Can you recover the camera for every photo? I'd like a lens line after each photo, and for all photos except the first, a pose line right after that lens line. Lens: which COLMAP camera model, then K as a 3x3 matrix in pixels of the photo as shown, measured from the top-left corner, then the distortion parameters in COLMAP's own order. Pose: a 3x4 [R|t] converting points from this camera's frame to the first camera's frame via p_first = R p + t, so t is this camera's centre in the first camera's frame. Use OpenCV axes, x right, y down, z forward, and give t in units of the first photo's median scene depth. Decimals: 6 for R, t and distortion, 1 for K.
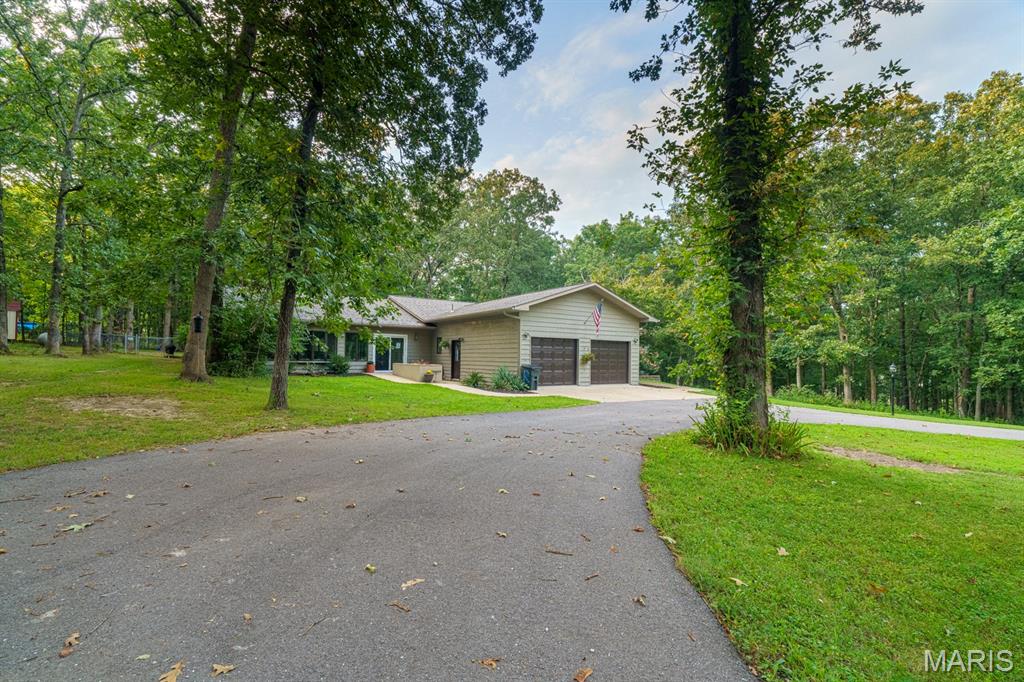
lens RADIAL K [[466.8, 0, 515.0], [0, 466.8, 354.8], [0, 0, 1]] dist [-0.020082, 0.000035]
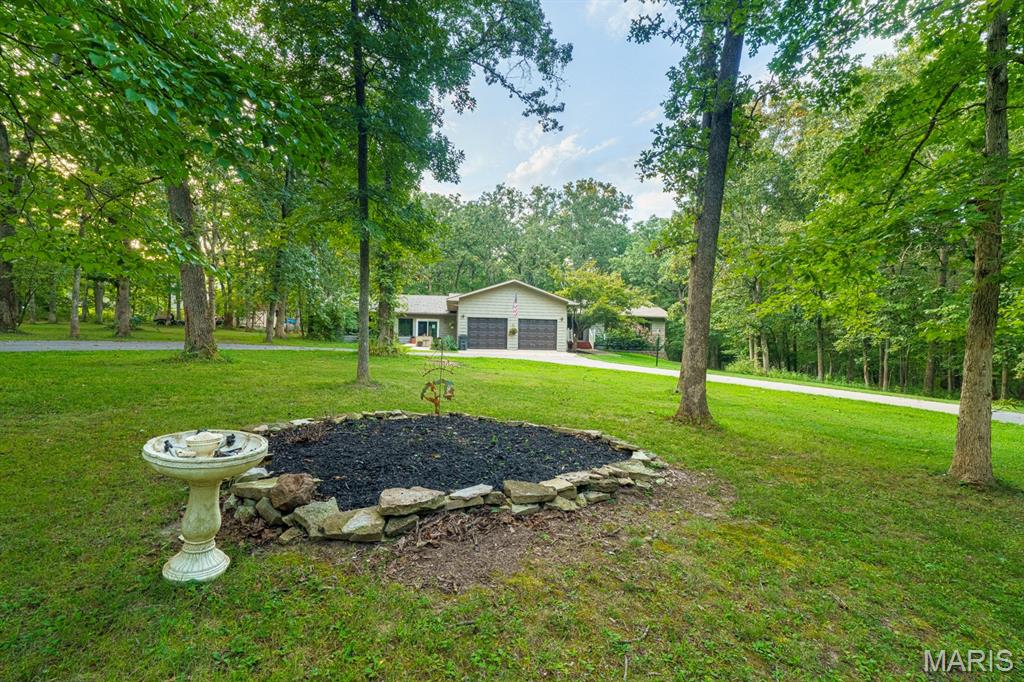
lens RADIAL K [[466.8, 0, 515.0], [0, 466.8, 354.8], [0, 0, 1]] dist [-0.020082, 0.000035]
pose [[0.897845, 0.009364, -0.440212, 0.747088], [-0.002113, 0.999854, 0.016960, 0.052383], [0.440306, -0.014297, 0.897734, -0.290996]]
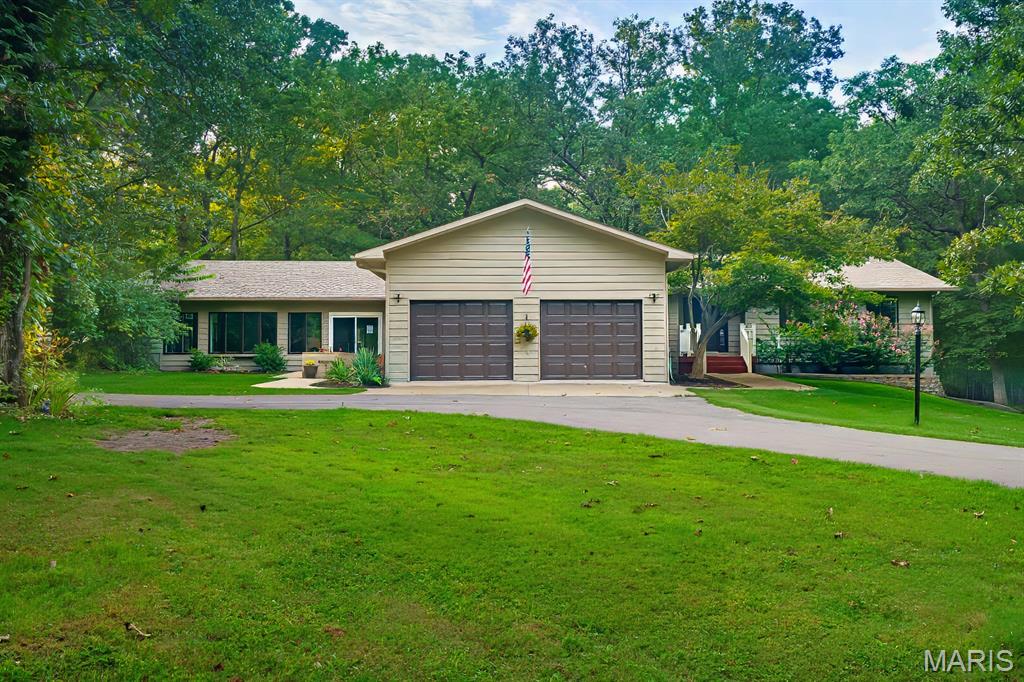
lens RADIAL K [[867.9, 0, 549.2], [0, 867.9, 337.3], [0, 0, 1]] dist [-0.006878, -0.002370]
pose [[0.848084, -0.040980, -0.528275, 0.680842], [0.022640, 0.998897, -0.041142, 0.053038], [0.529378, 0.022932, 0.848076, 0.113330]]
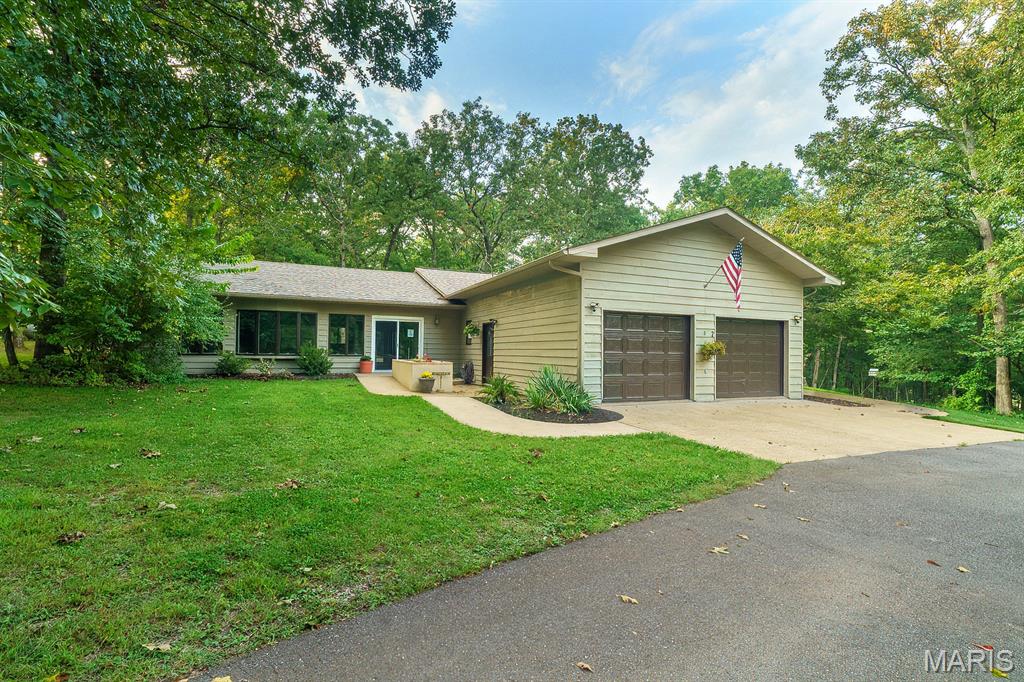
lens RADIAL K [[466.8, 0, 515.0], [0, 466.8, 354.8], [0, 0, 1]] dist [-0.020082, 0.000035]
pose [[0.983634, -0.001632, -0.180171, 0.026714], [0.003866, 0.999920, 0.012047, 0.004549], [0.180136, -0.012547, 0.983562, 0.397301]]
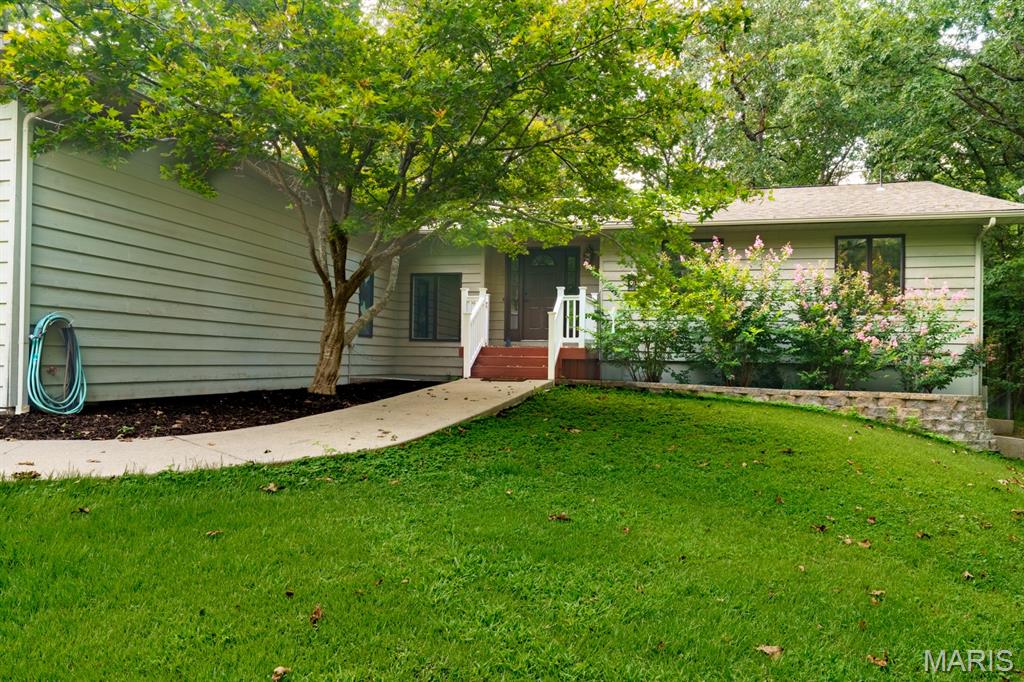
lens RADIAL K [[708.4, 0, 512.0], [0, 708.4, 341.0], [0, 0, 1]] dist [0.008219, -0.001527]
pose [[0.658743, -0.025239, -0.751945, 0.642097], [0.001421, 0.999477, -0.032303, 0.047347], [0.752367, 0.020211, 0.658434, 0.982130]]
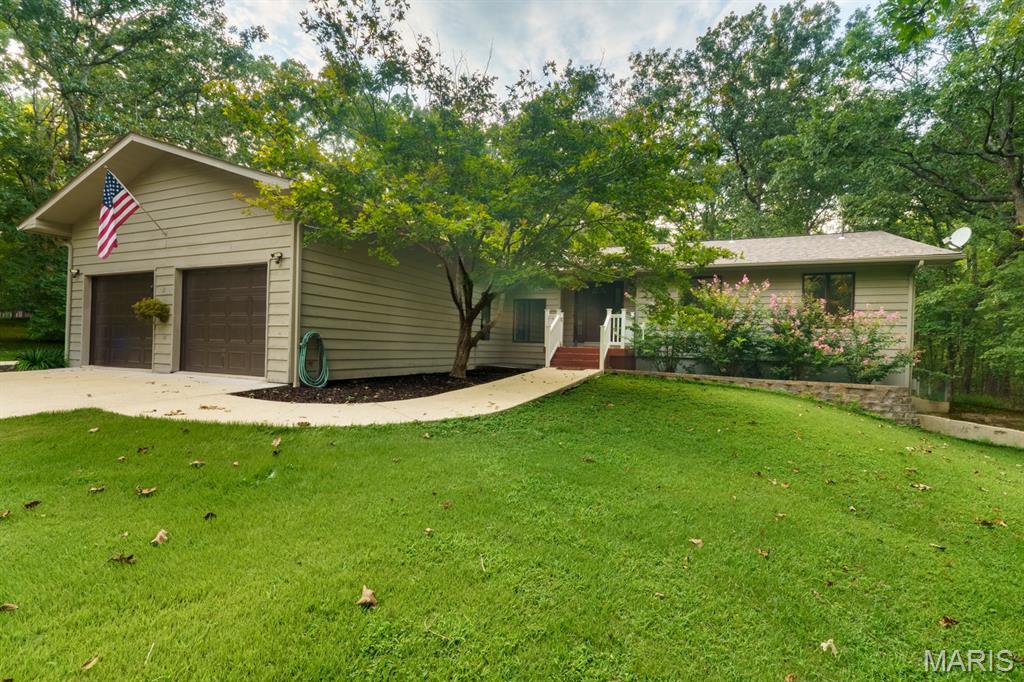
lens RADIAL K [[469.8, 0, 512.0], [0, 469.8, 341.0], [0, 0, 1]] dist [-0.001224, 0.000193]
pose [[0.535700, -0.011962, -0.844323, 0.668456], [-0.012956, 0.999666, -0.022384, 0.039848], [0.844309, 0.022930, 0.535366, 0.972293]]
